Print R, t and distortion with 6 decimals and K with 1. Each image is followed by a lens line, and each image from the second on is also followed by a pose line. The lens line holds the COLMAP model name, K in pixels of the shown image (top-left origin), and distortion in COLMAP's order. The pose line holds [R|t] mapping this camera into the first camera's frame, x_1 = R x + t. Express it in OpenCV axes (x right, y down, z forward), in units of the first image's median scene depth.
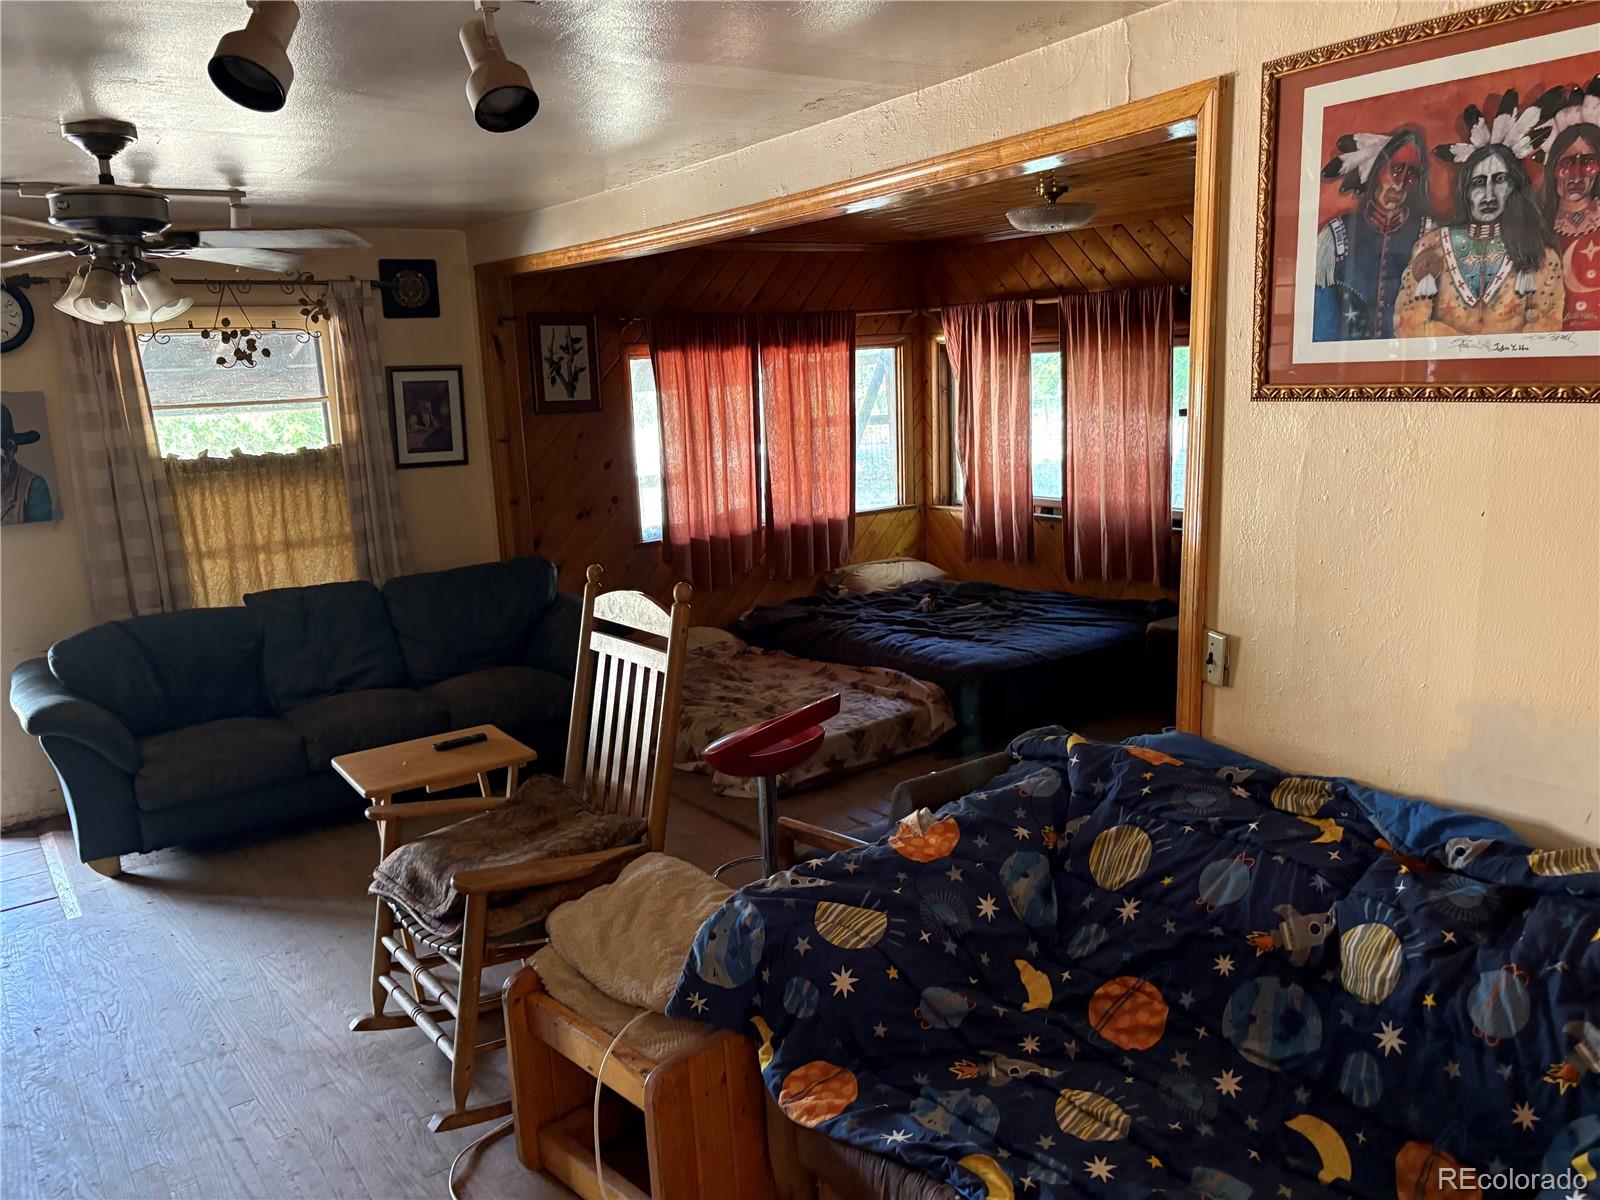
lens RADIAL K [[1219.5, 0, 793.7], [0, 1219.5, 611.4], [0, 0, 1]] dist [0.042177, -0.033227]
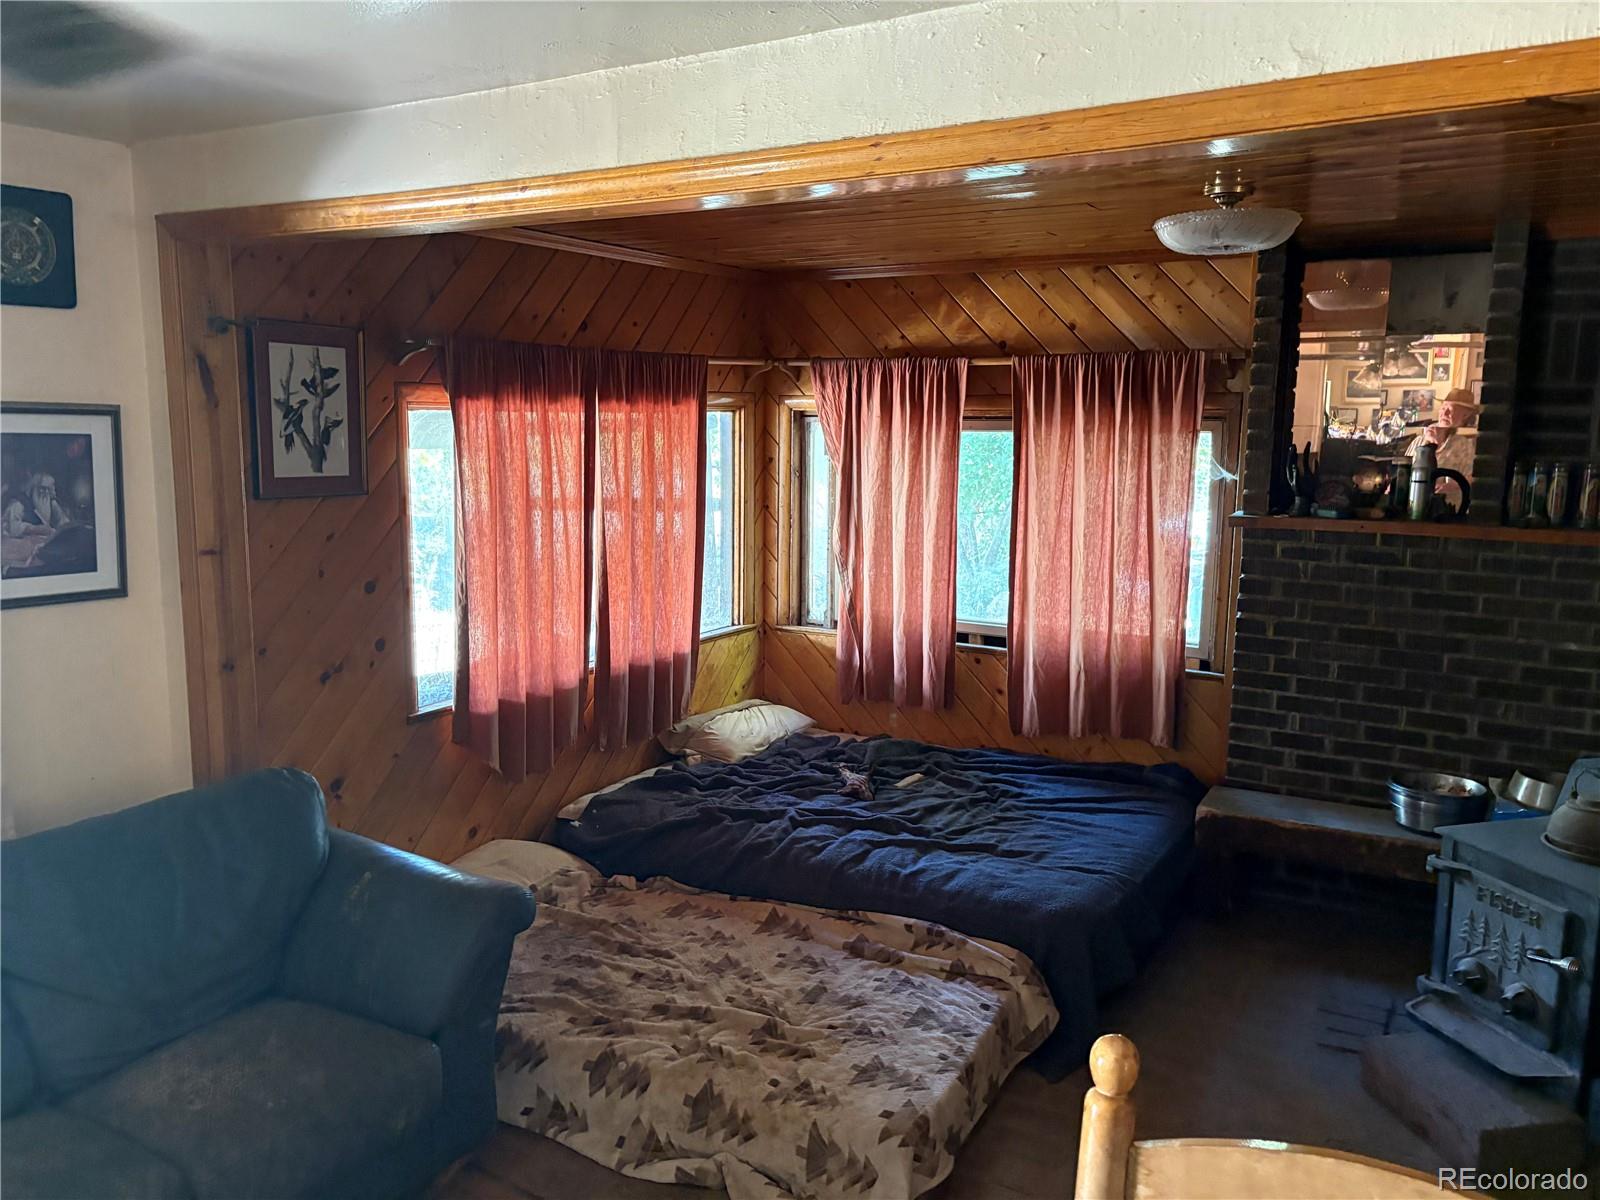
lens RADIAL K [[1219.5, 0, 811.7], [0, 1219.5, 584.9], [0, 0, 1]] dist [0.042177, -0.033227]
pose [[0.915865, -0.006212, 0.401439, -0.195923], [0.035312, 0.997252, -0.065129, -0.075829], [-0.399931, 0.073825, 0.913567, 0.385624]]
